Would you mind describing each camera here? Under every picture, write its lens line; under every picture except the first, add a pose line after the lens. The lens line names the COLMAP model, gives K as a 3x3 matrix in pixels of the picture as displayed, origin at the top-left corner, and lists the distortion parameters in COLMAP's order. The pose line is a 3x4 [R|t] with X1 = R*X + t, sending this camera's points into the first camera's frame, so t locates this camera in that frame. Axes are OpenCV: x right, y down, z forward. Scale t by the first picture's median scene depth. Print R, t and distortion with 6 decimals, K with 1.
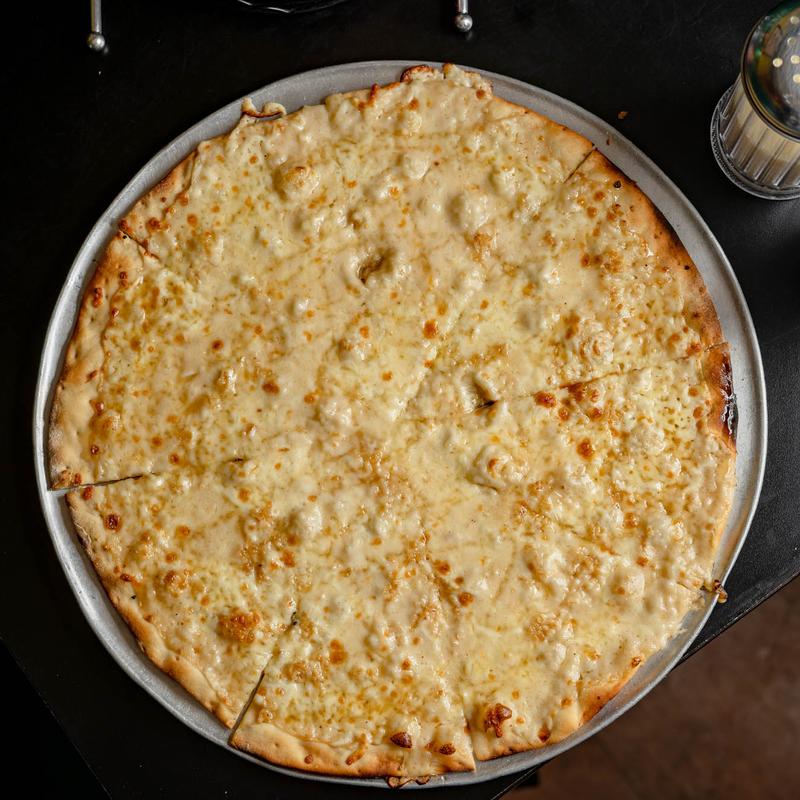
lens RADIAL K [[1859.3, 0, 400.0], [0, 1859.3, 400.0], [0, 0, 1]] dist [-0.067817, 0.018325]
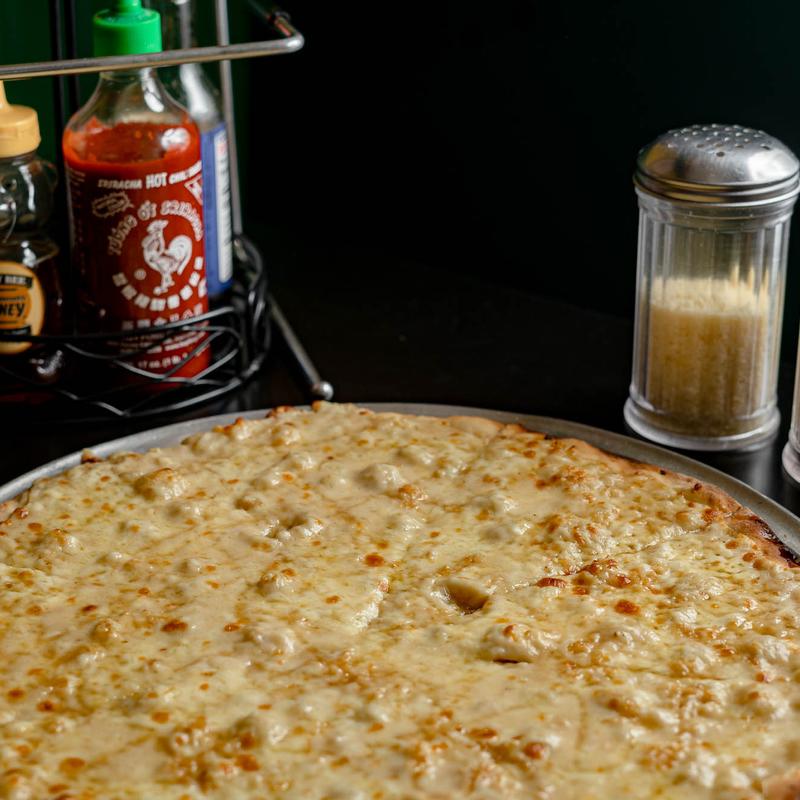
lens RADIAL K [[1859.3, 0, 400.0], [0, 1859.3, 400.0], [0, 0, 1]] dist [-0.067817, 0.018325]
pose [[0.964261, -0.080663, 0.252379, -0.157492], [0.258412, 0.496689, -0.828567, 0.553837], [-0.058519, 0.864172, 0.499782, 0.574370]]
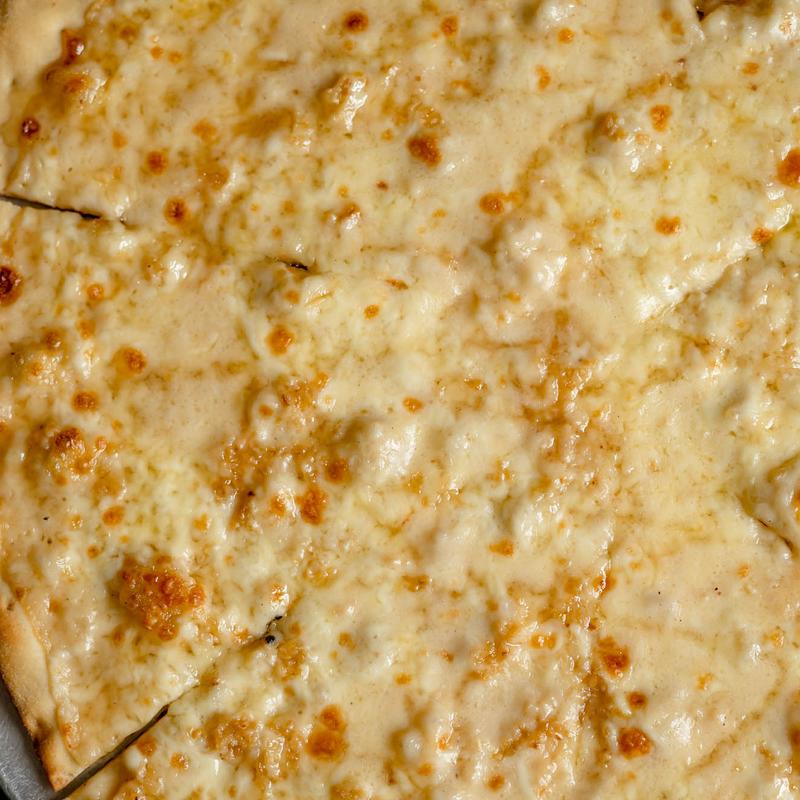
lens RADIAL K [[1859.3, 0, 400.0], [0, 1859.3, 400.0], [0, 0, 1]] dist [-0.067817, 0.018325]
pose [[0.915070, 0.395700, -0.077904, -0.014534], [-0.391898, 0.918060, 0.059849, 0.025402], [0.095203, -0.024236, 0.995163, 0.540552]]
